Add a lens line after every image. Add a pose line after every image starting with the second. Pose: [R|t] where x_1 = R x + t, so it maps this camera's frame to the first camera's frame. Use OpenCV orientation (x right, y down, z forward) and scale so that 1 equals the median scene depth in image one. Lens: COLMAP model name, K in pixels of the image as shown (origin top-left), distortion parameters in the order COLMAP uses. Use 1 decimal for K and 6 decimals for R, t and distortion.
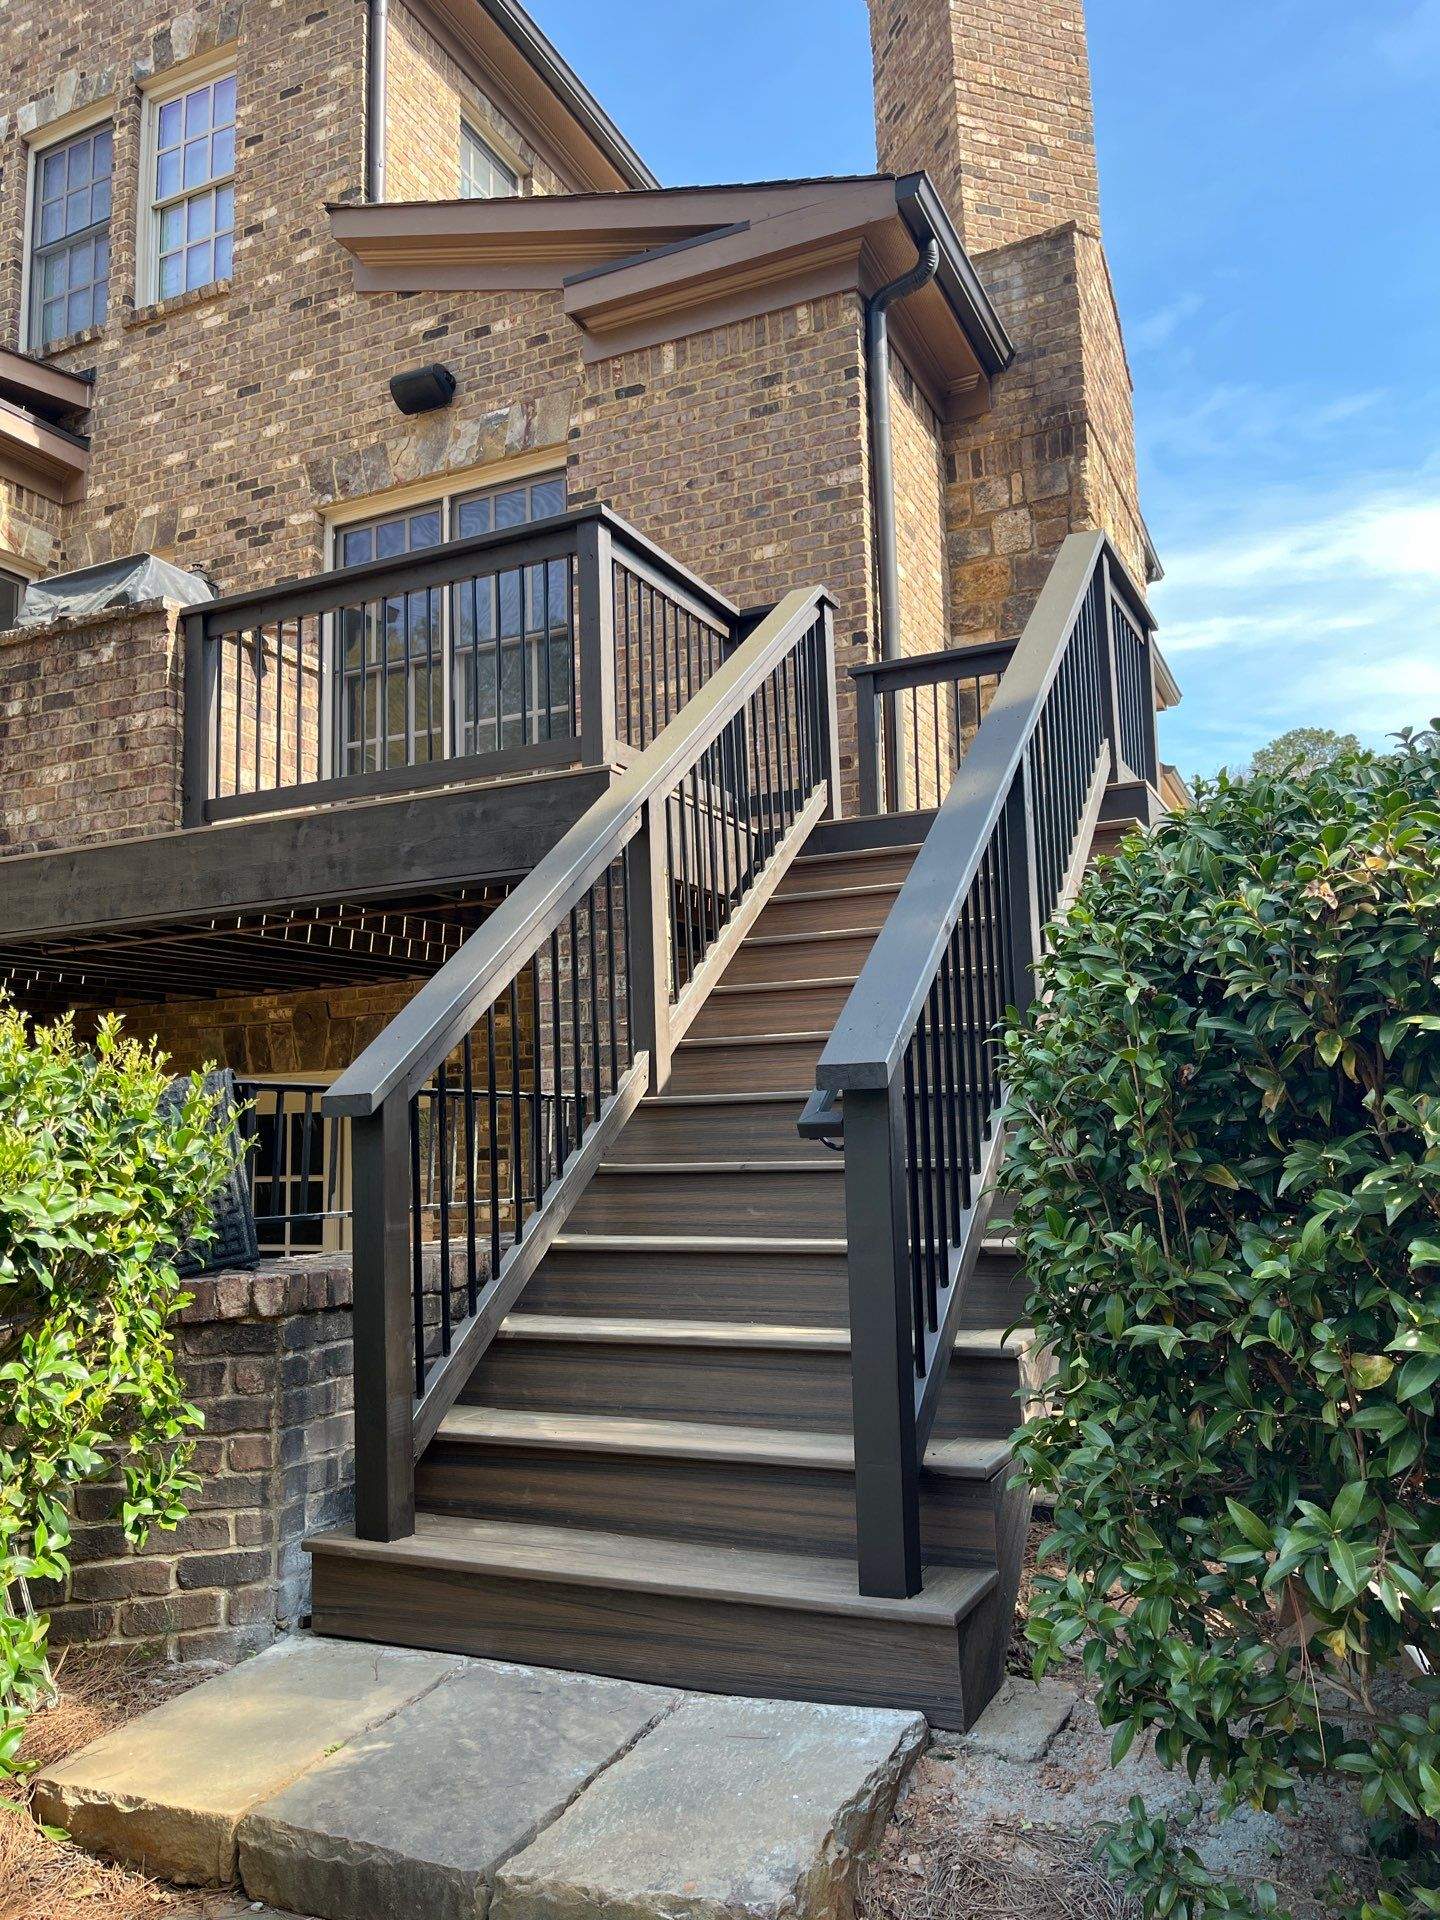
lens RADIAL K [[1449.7, 0, 703.9], [0, 1449.7, 953.7], [0, 0, 1]] dist [0.060976, -0.076120]
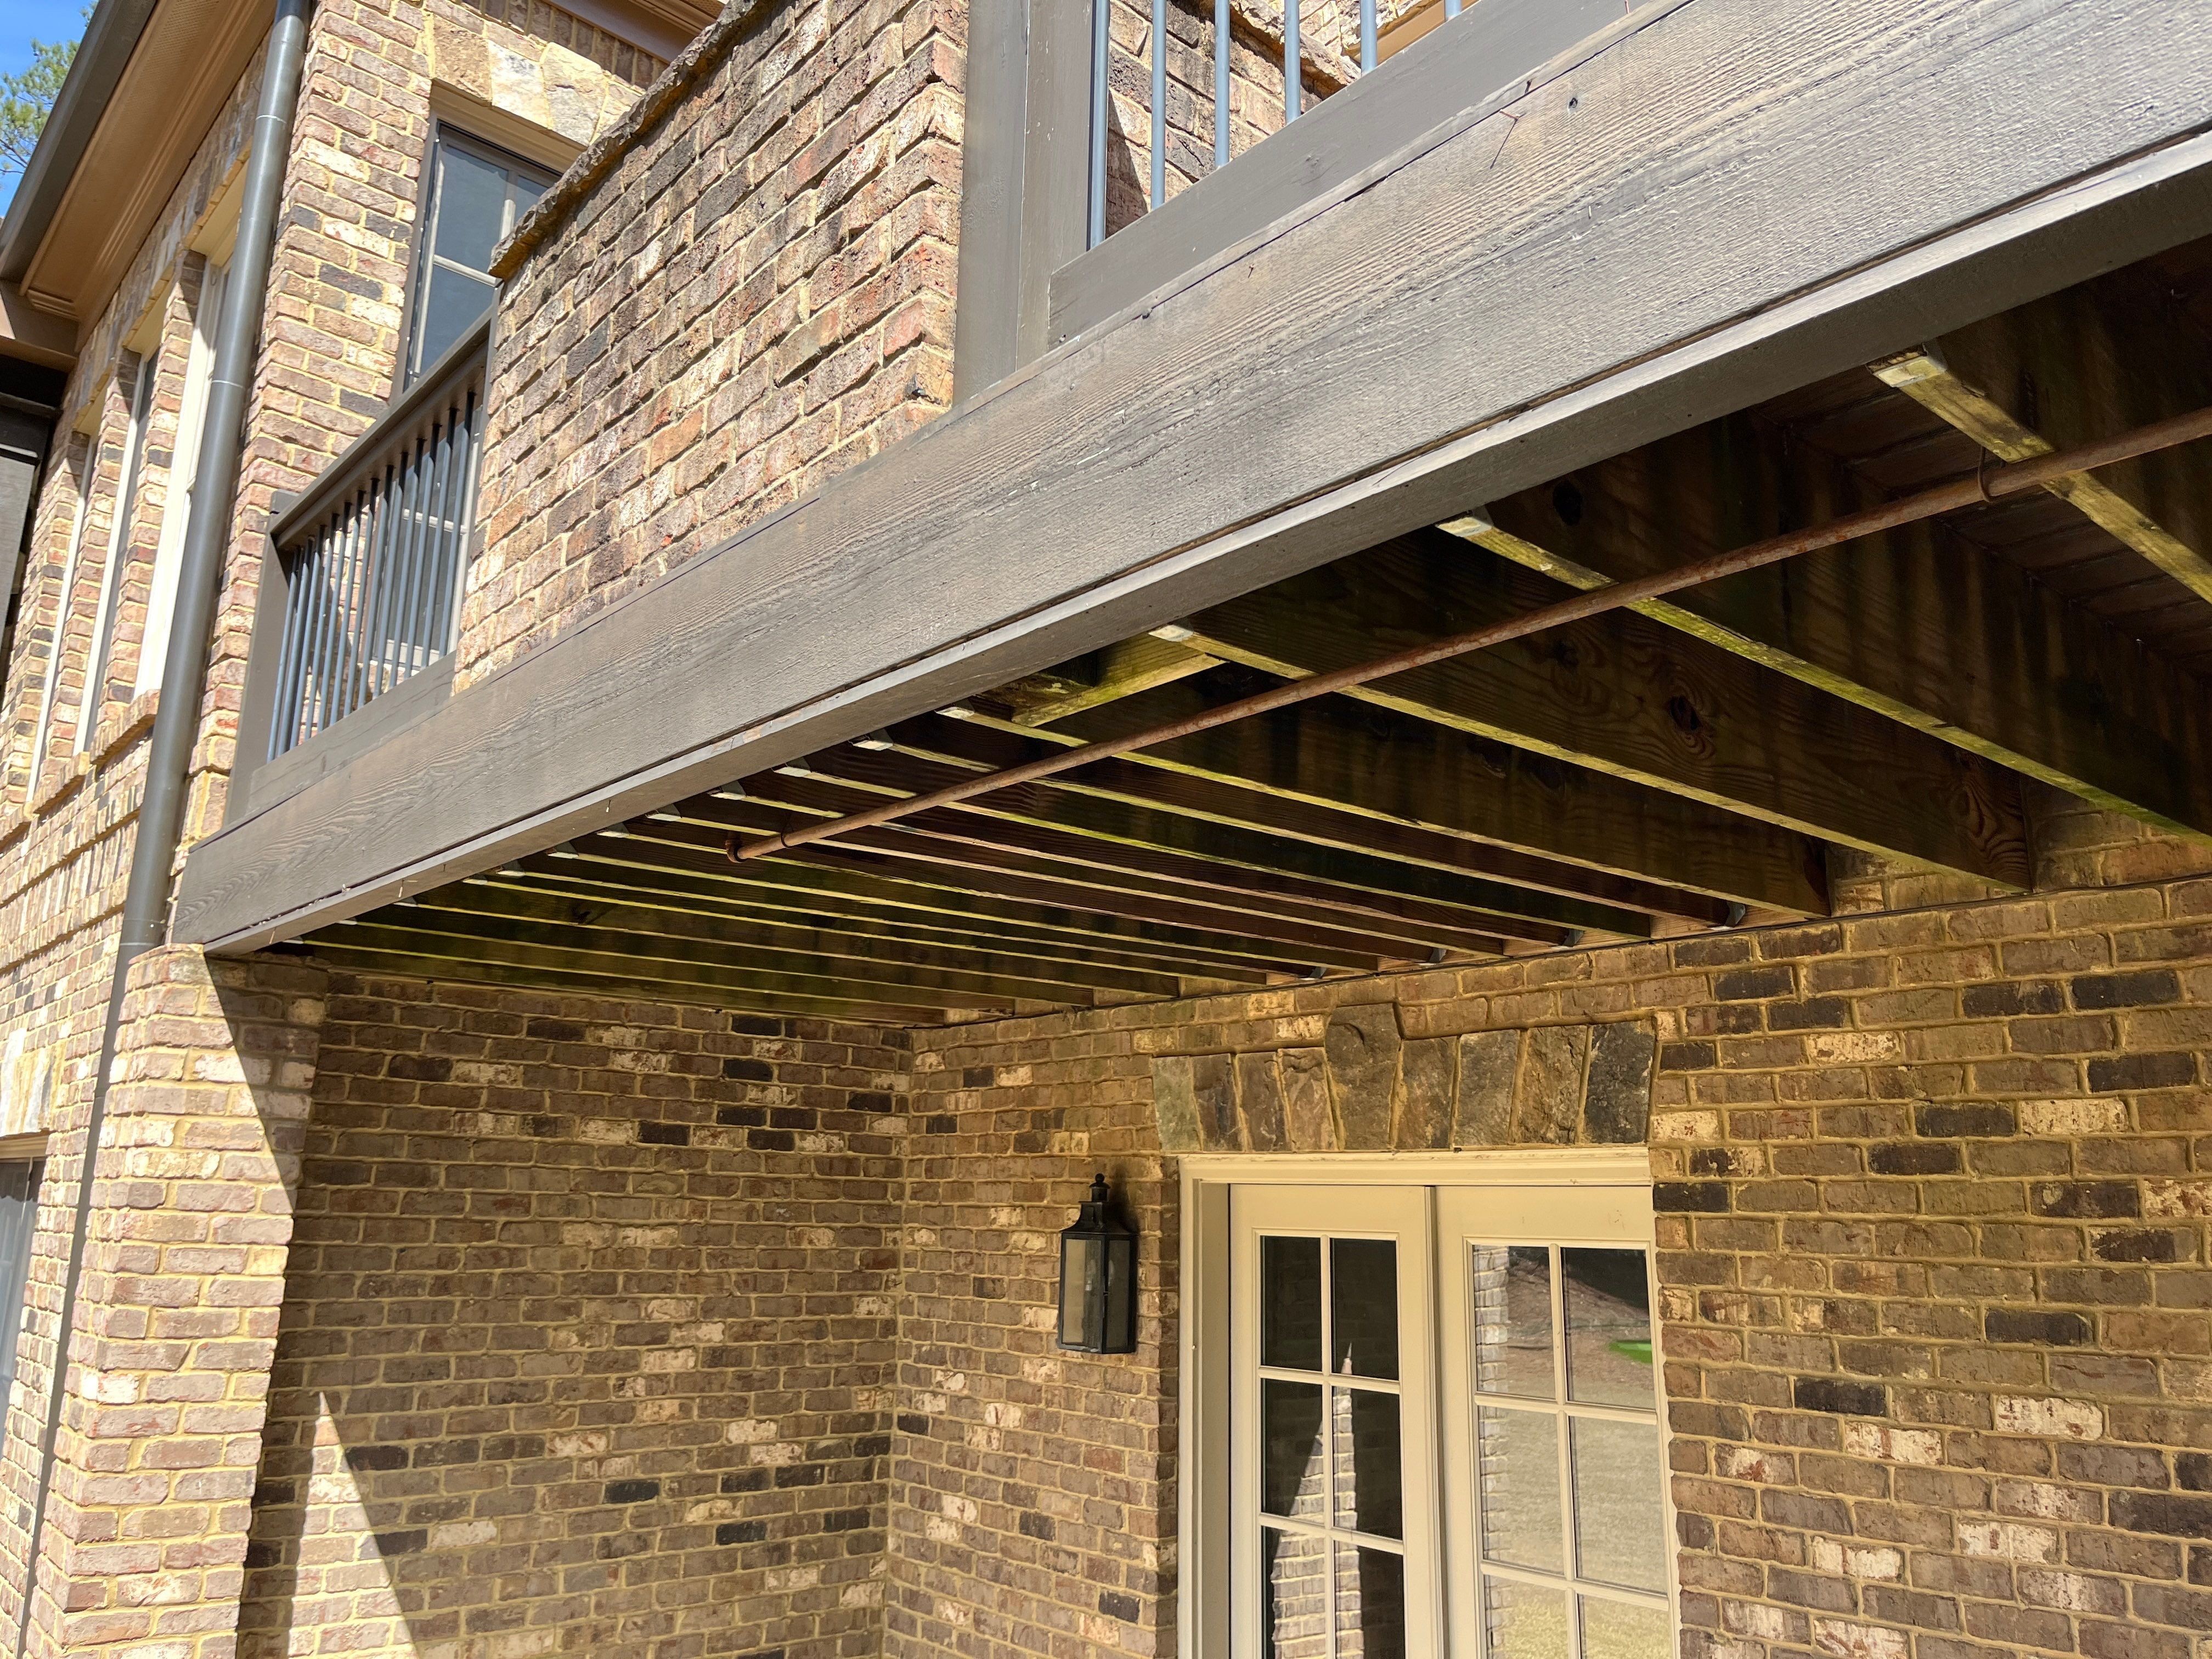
lens RADIAL K [[1670.2, 0, 1099.2], [0, 1670.2, 824.8], [0, 0, 1]] dist [0.060976, -0.076120]
pose [[0.914782, -0.048374, -0.401042, -0.130655], [0.009075, 0.995014, -0.099320, 0.029357], [0.403847, 0.087217, 0.910660, 0.478237]]
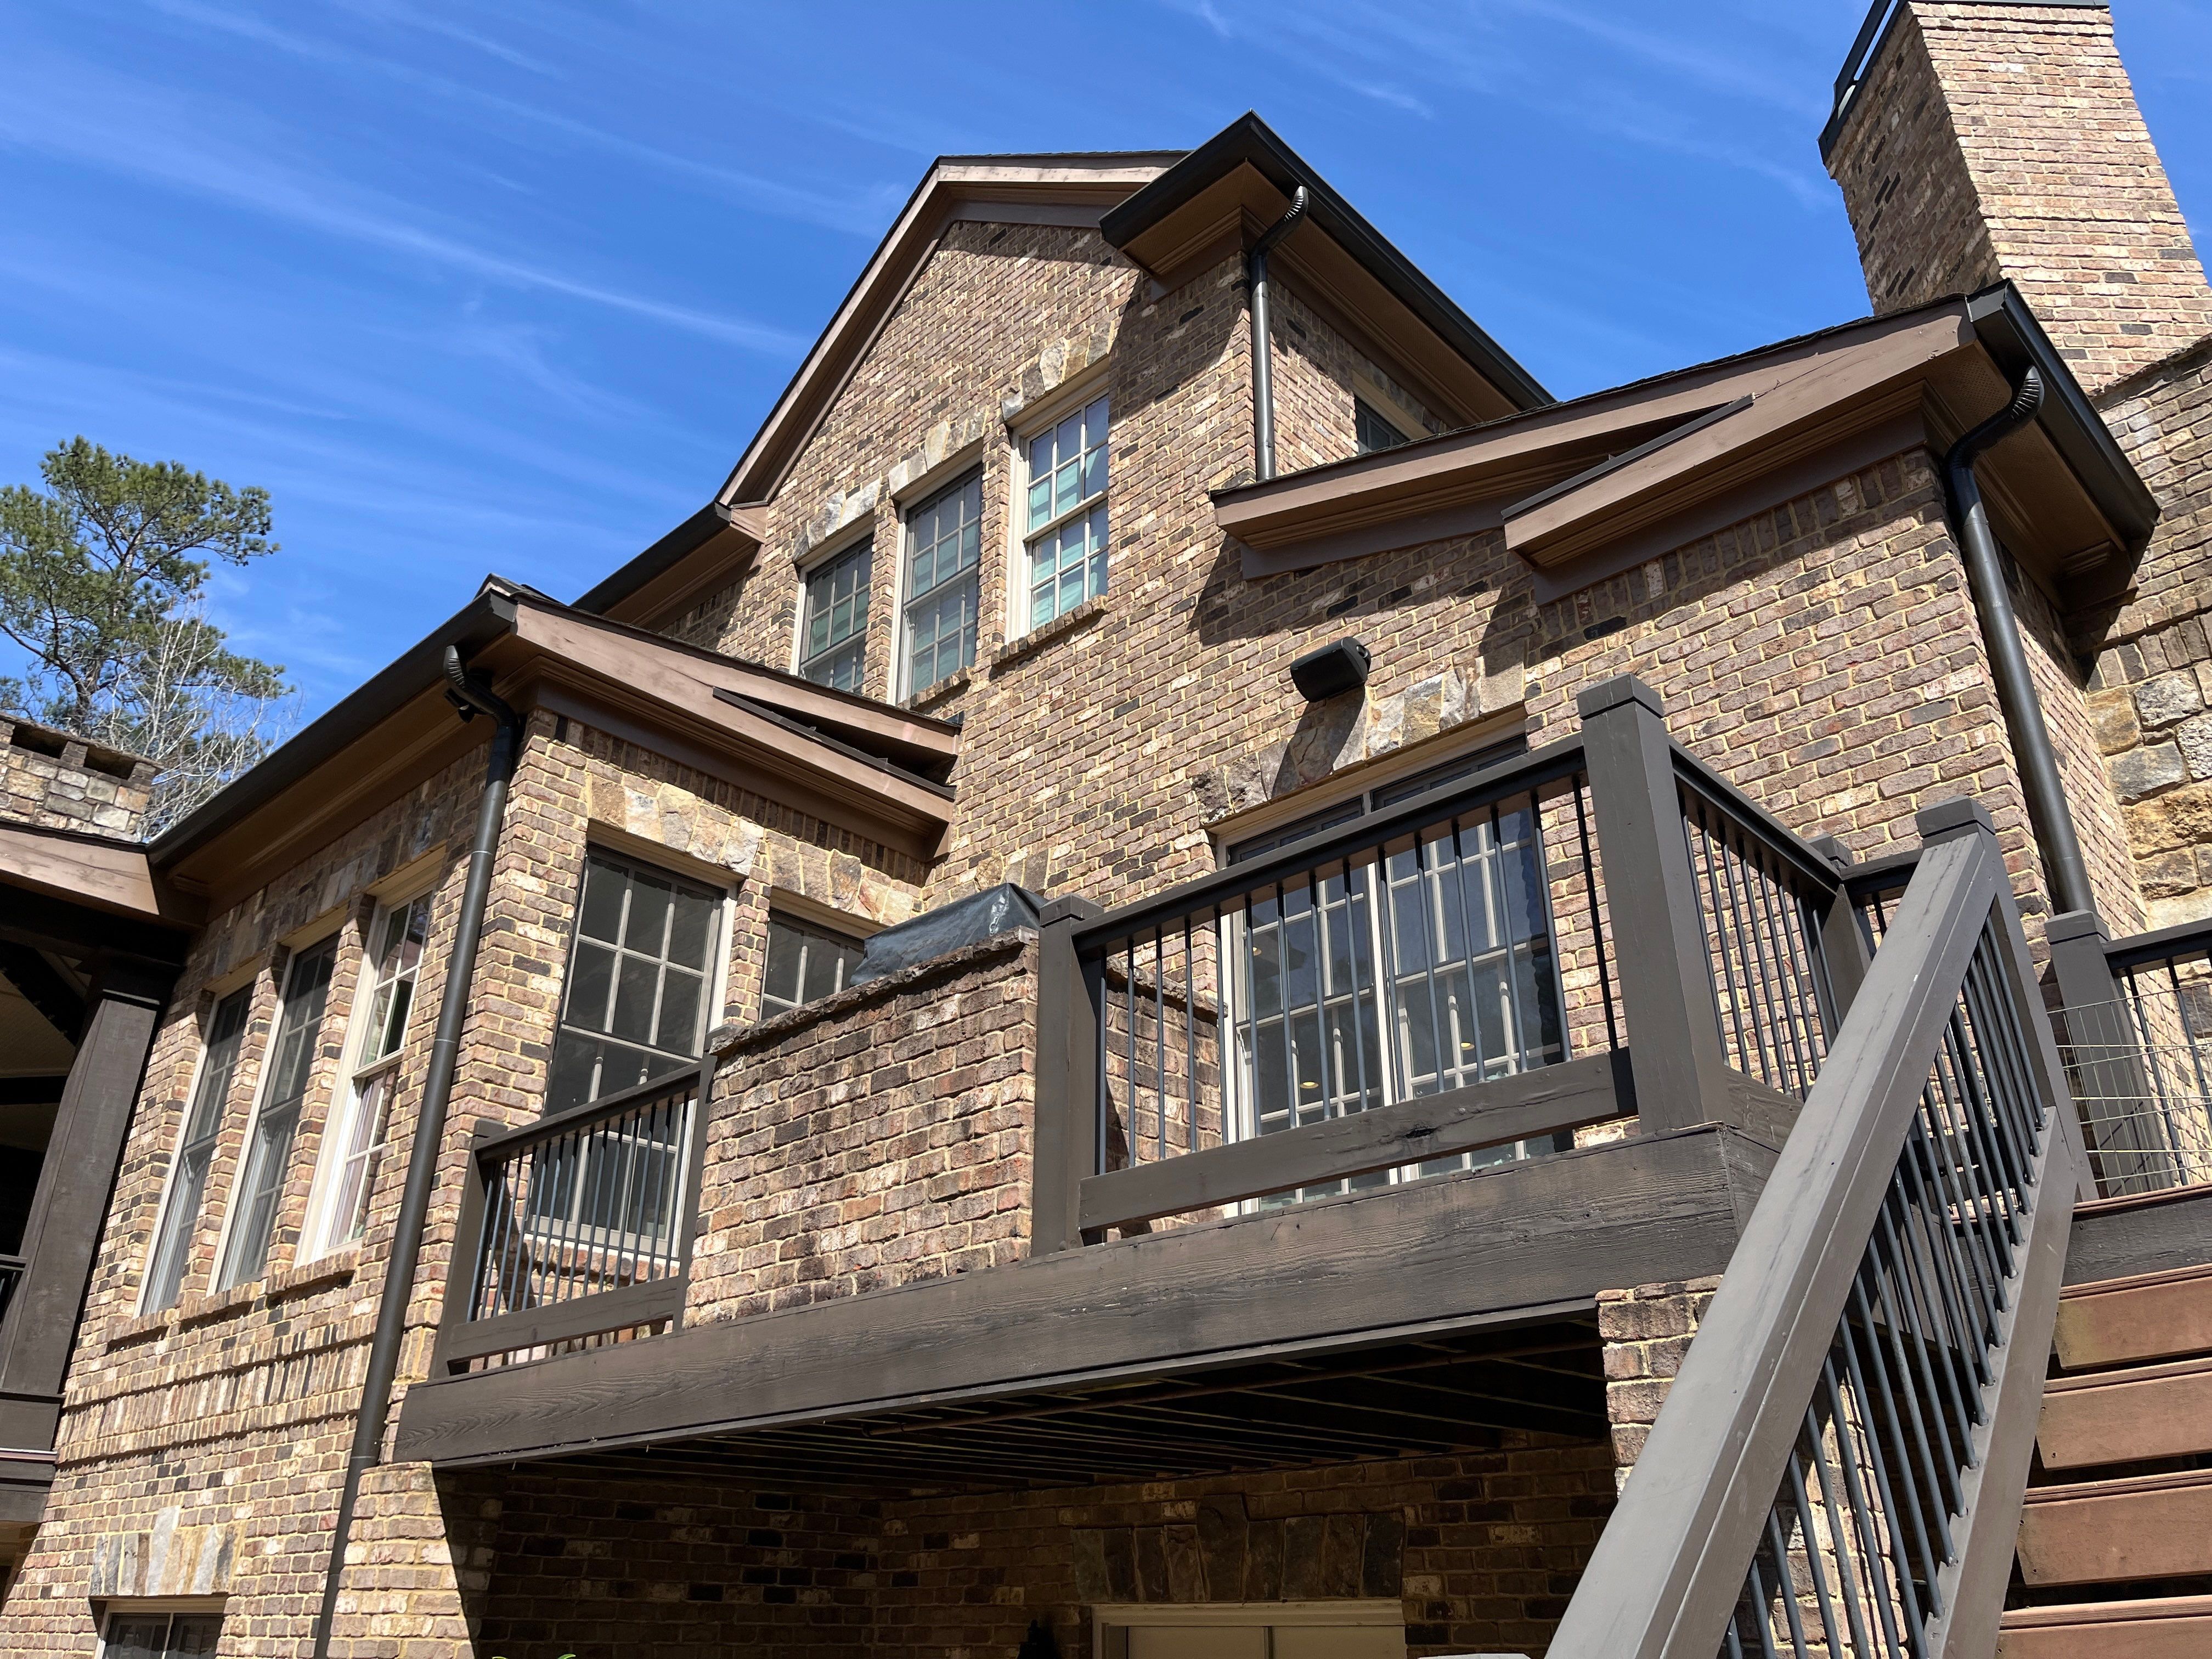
lens RADIAL K [[1670.2, 0, 1111.3], [0, 1670.2, 815.7], [0, 0, 1]] dist [0.060976, -0.076120]
pose [[0.950265, -0.111148, -0.290934, -0.049811], [0.012844, 0.947342, -0.319967, -0.017396], [0.311177, 0.300316, 0.901653, 0.161267]]
